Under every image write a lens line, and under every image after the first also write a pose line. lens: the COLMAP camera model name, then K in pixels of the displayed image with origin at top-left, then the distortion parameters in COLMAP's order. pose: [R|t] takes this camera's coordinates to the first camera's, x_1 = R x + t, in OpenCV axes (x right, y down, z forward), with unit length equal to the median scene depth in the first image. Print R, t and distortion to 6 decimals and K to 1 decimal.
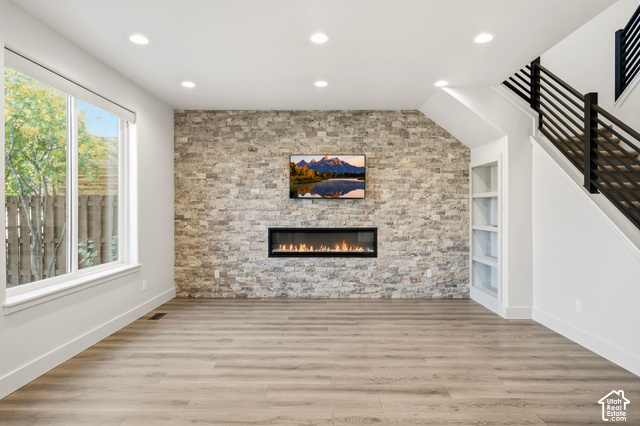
lens RADIAL K [[357.1, 0, 315.3], [0, 357.1, 210.0], [0, 0, 1]] dist [0.001009, 0.001911]
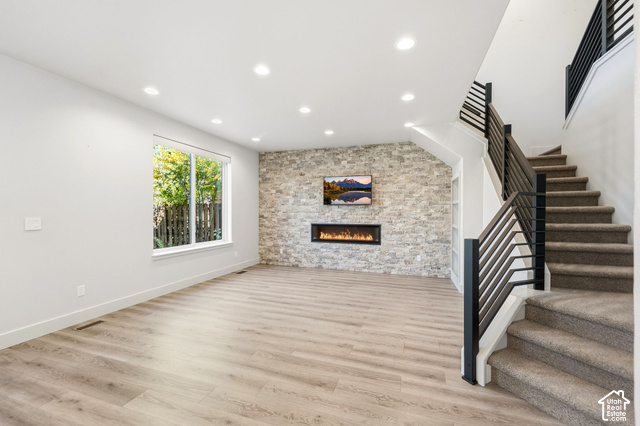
lens RADIAL K [[261.1, 0, 322.3], [0, 261.1, 214.6], [0, 0, 1]] dist [0.010684, 0.000864]
pose [[0.952858, 0.007735, -0.303318, 0.268617], [-0.004807, 0.999934, 0.010397, -0.001814], [0.303378, -0.008449, 0.952833, -0.087172]]
